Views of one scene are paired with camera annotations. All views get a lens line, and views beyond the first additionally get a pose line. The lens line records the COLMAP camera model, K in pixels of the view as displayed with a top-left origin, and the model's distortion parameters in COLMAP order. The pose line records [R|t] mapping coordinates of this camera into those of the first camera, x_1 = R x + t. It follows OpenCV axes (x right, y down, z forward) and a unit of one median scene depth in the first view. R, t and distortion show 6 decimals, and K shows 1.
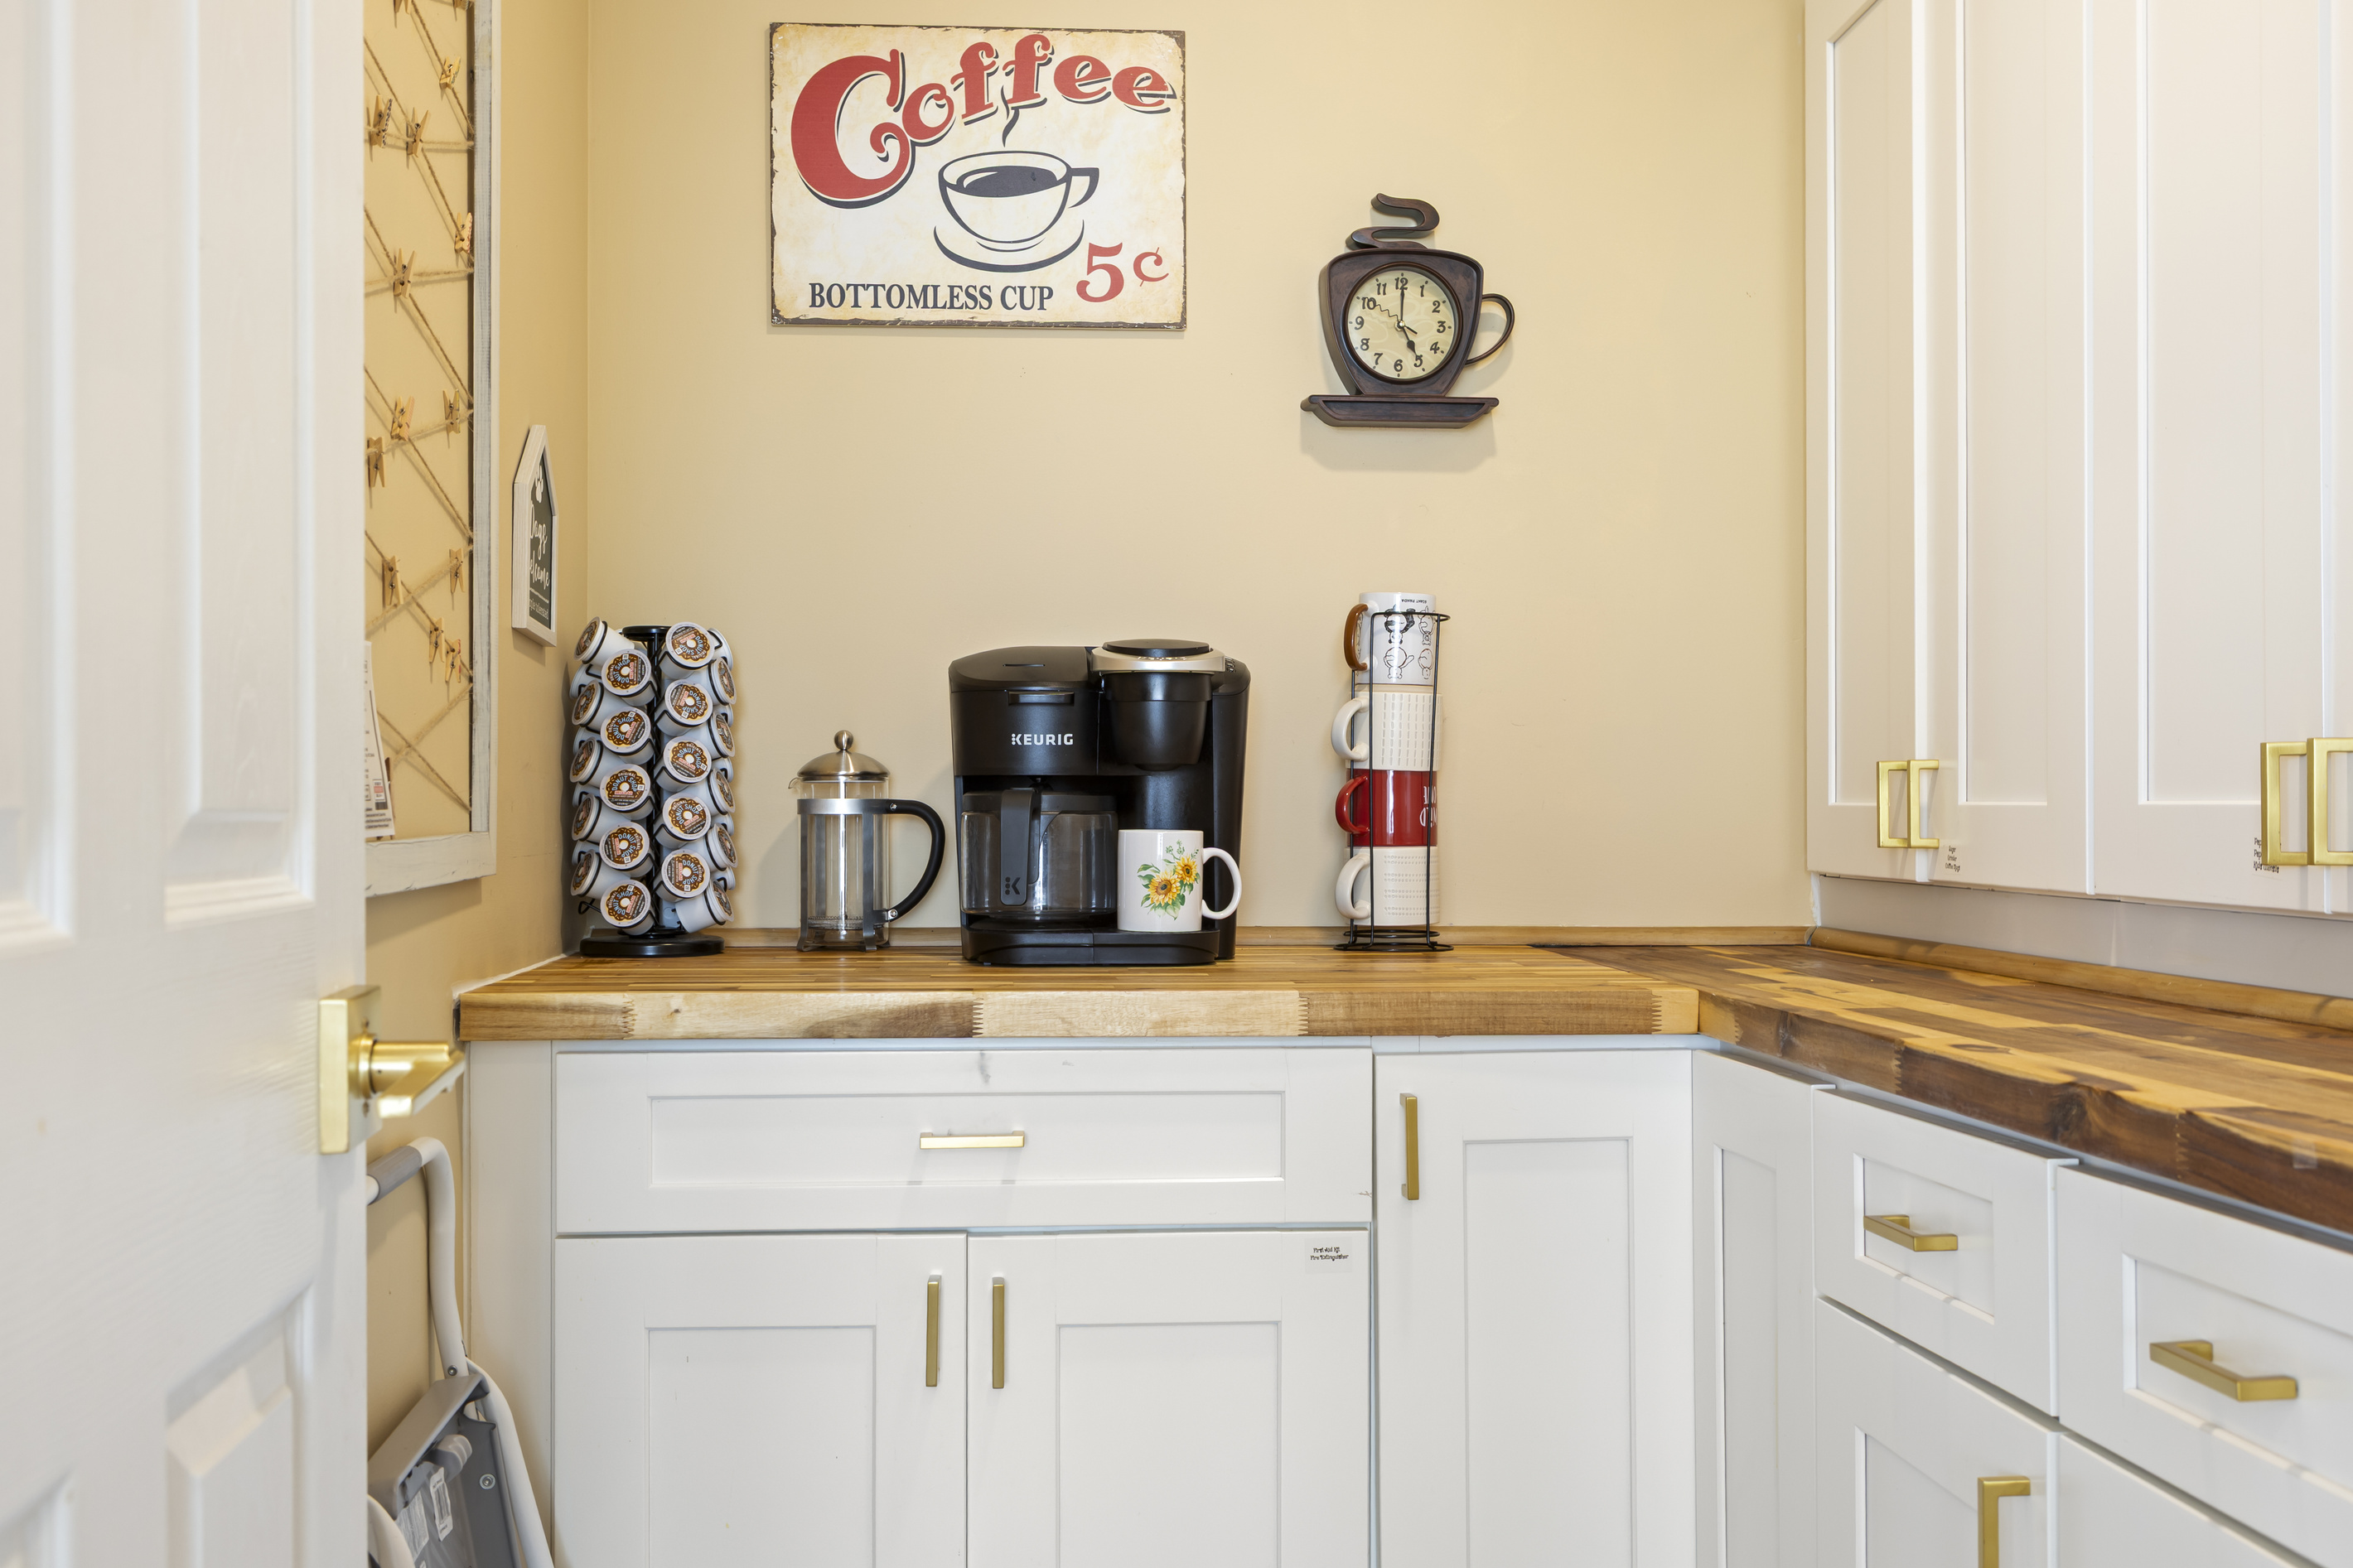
lens RADIAL K [[2445.2, 0, 1176.5], [0, 2445.2, 784.0], [0, 0, 1]] dist [-0.000434, -0.000065]
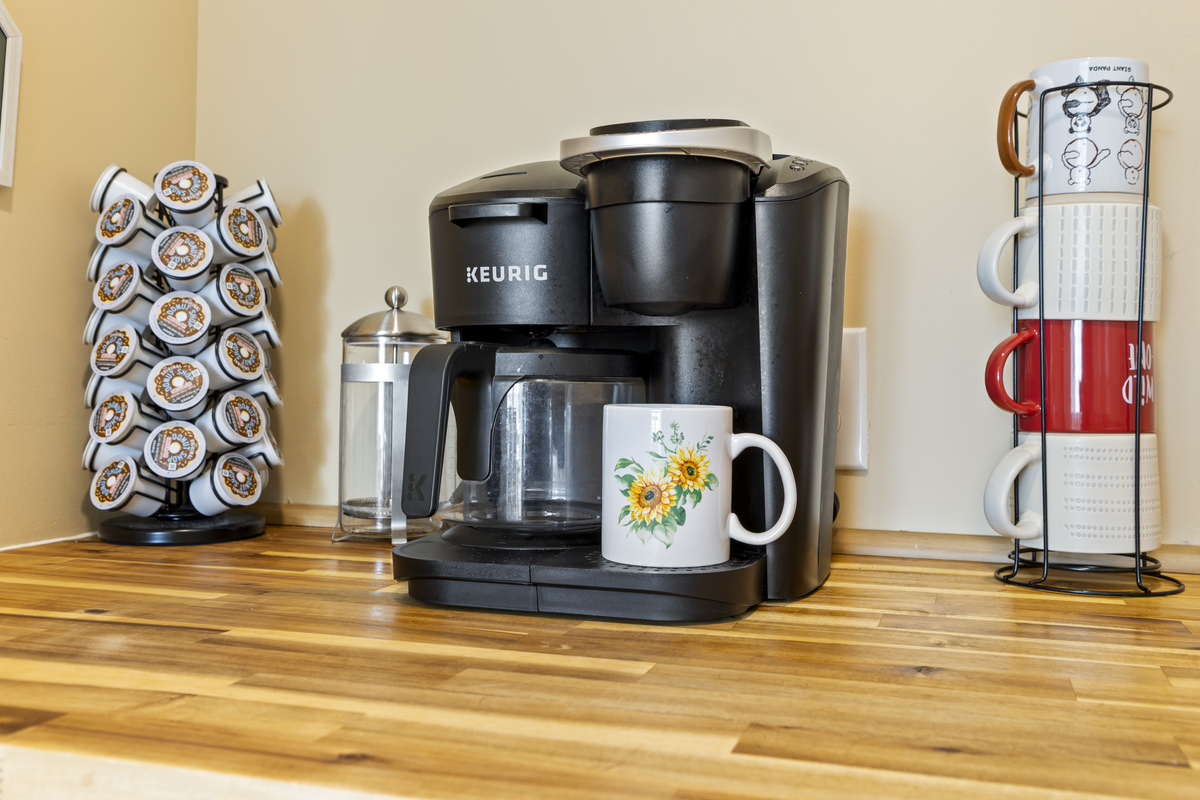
lens RADIAL K [[1147.3, 0, 600.1], [0, 1147.3, 334.9], [0, 0, 1]] dist [-0.000328, 0.003400]
pose [[0.918153, -0.013394, -0.395998, 0.092934], [-0.002005, 0.999259, -0.038446, 0.011009], [0.396220, 0.036094, 0.917446, 0.660238]]
